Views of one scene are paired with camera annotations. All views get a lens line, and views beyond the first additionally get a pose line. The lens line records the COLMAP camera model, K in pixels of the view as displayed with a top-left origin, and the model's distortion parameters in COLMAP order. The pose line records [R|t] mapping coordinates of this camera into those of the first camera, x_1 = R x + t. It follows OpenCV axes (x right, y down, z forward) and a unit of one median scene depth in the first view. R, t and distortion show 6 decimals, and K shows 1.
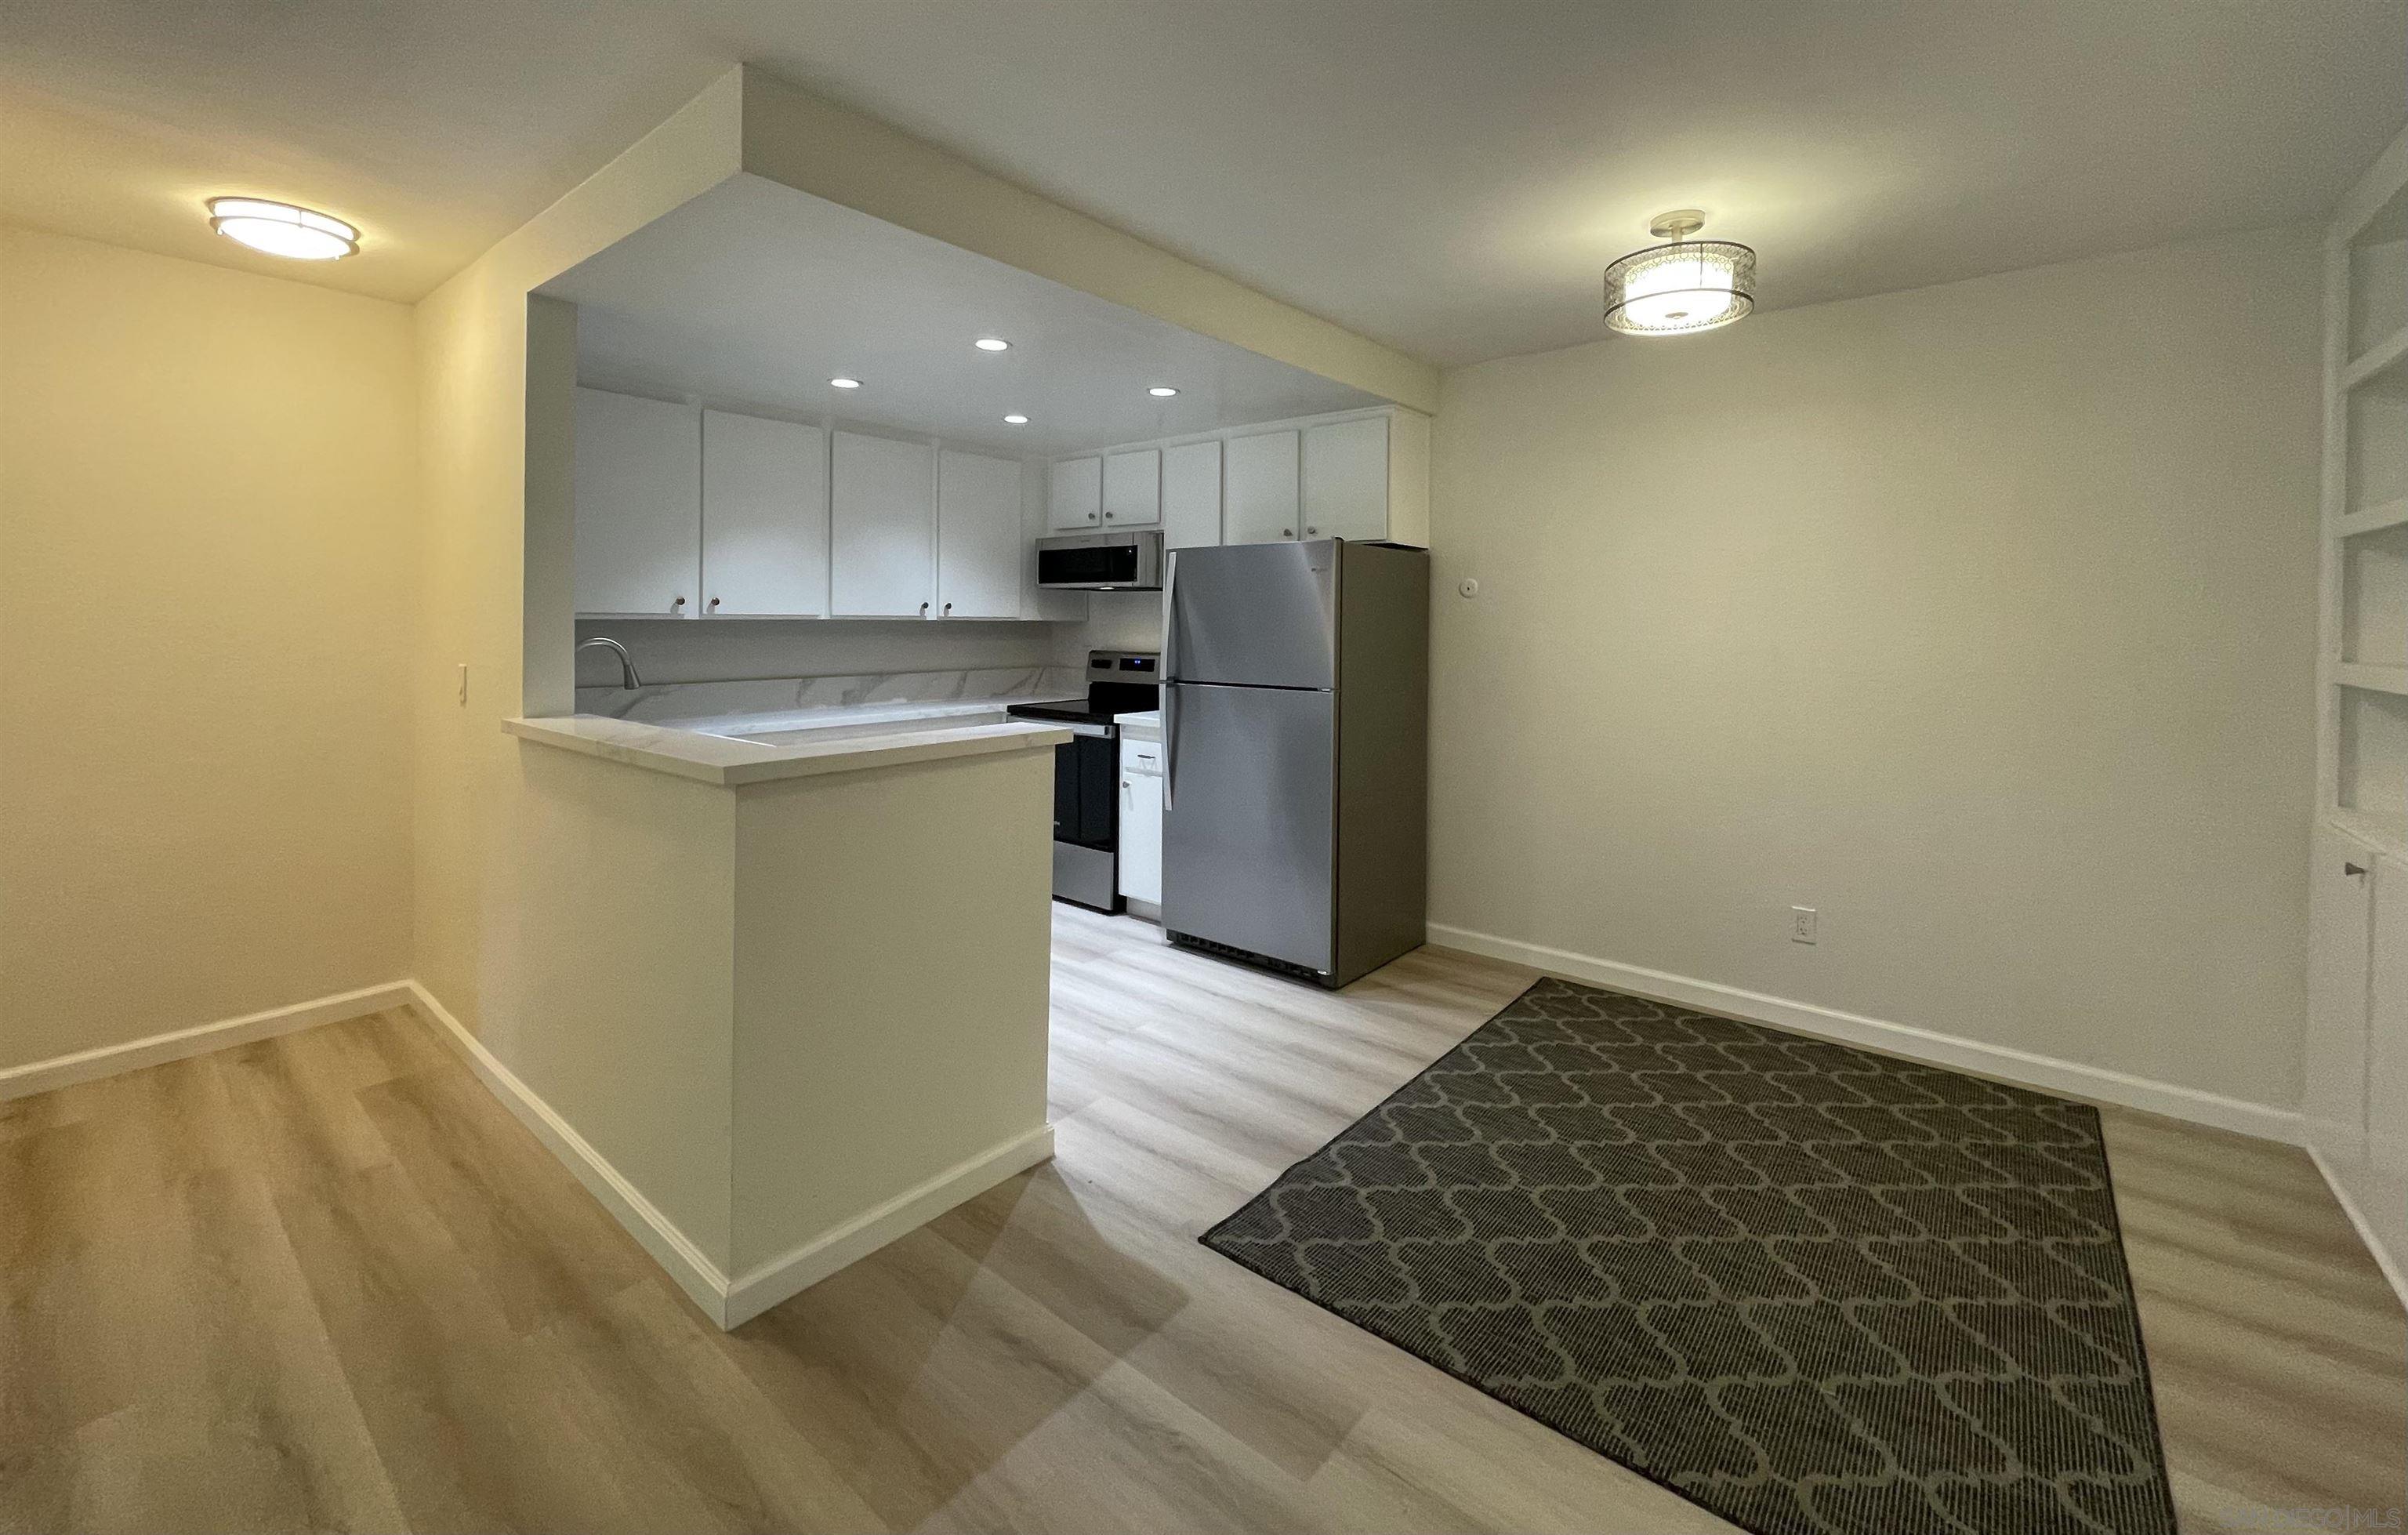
lens RADIAL K [[970.3, 0, 1215.0], [0, 970.3, 633.2], [0, 0, 1]] dist [-0.001340, 0.000388]
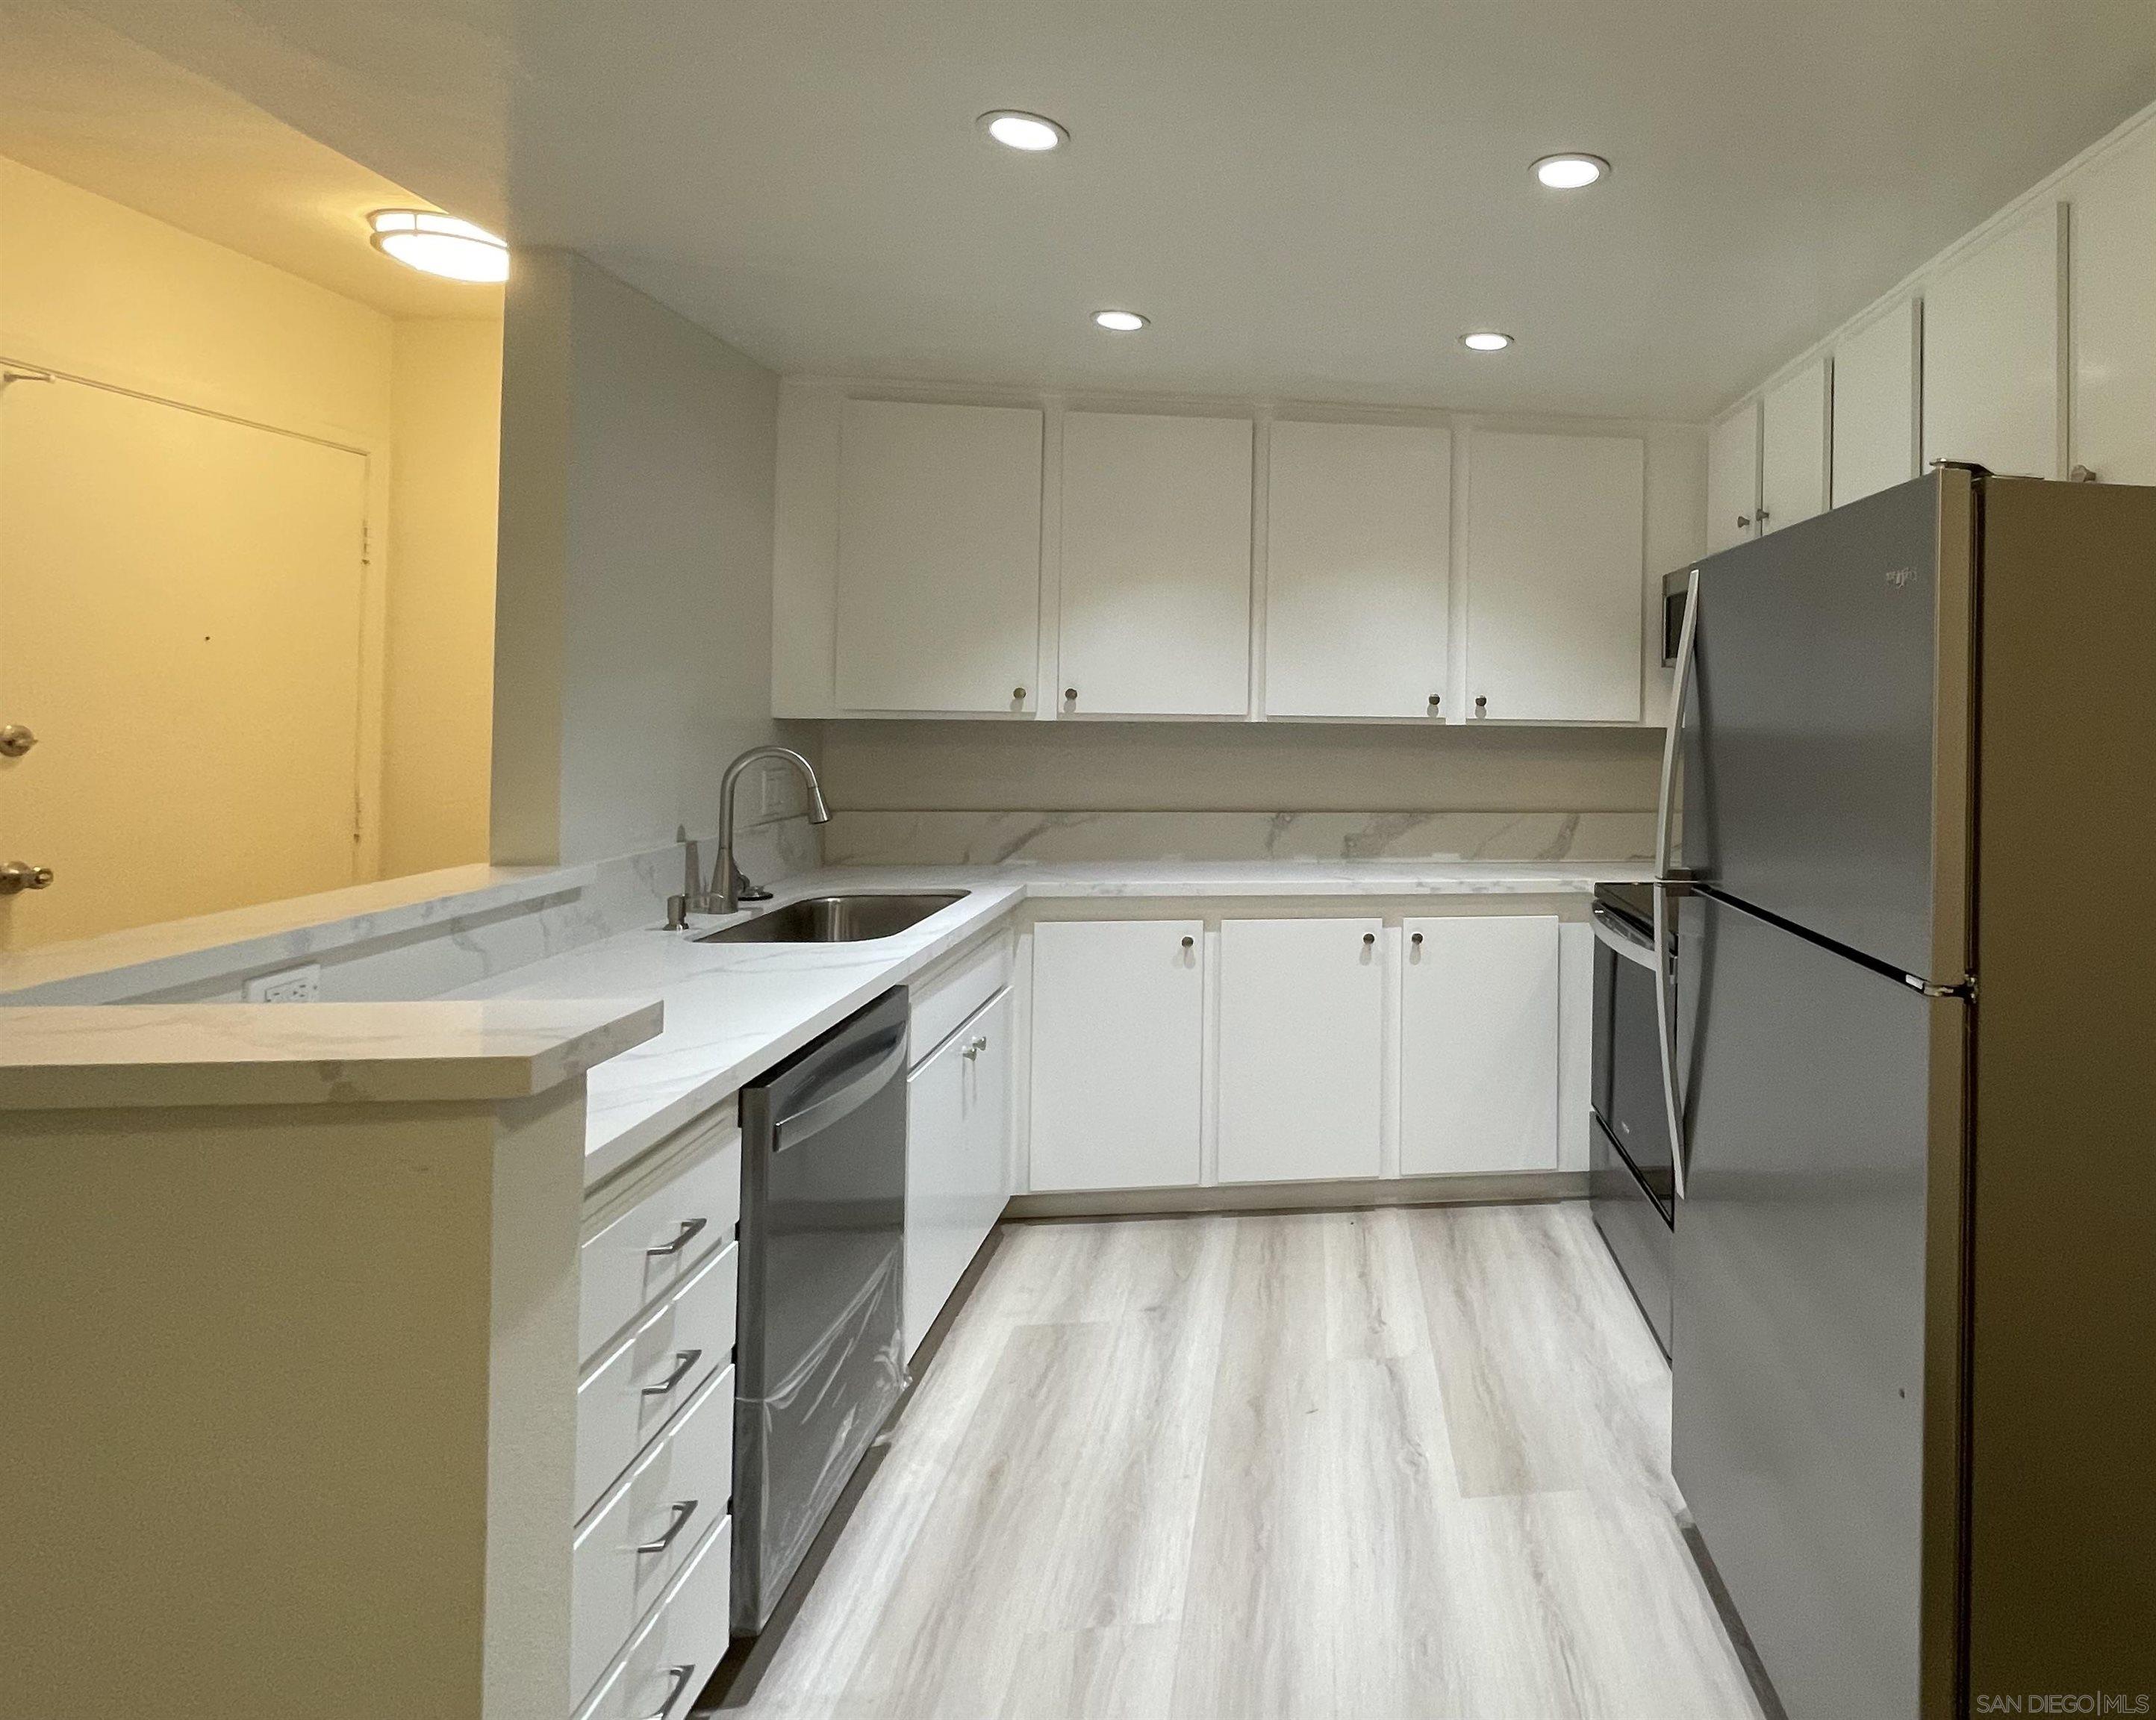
lens RADIAL K [[1201.1, 0, 1446.2], [0, 1201.1, 713.1], [0, 0, 1]] dist [0.025826, 0.002256]
pose [[0.724082, 0.008284, -0.689664, 0.231332], [-0.019299, 0.999780, -0.008252, -0.016772], [0.689444, 0.019285, 0.724082, 0.551808]]
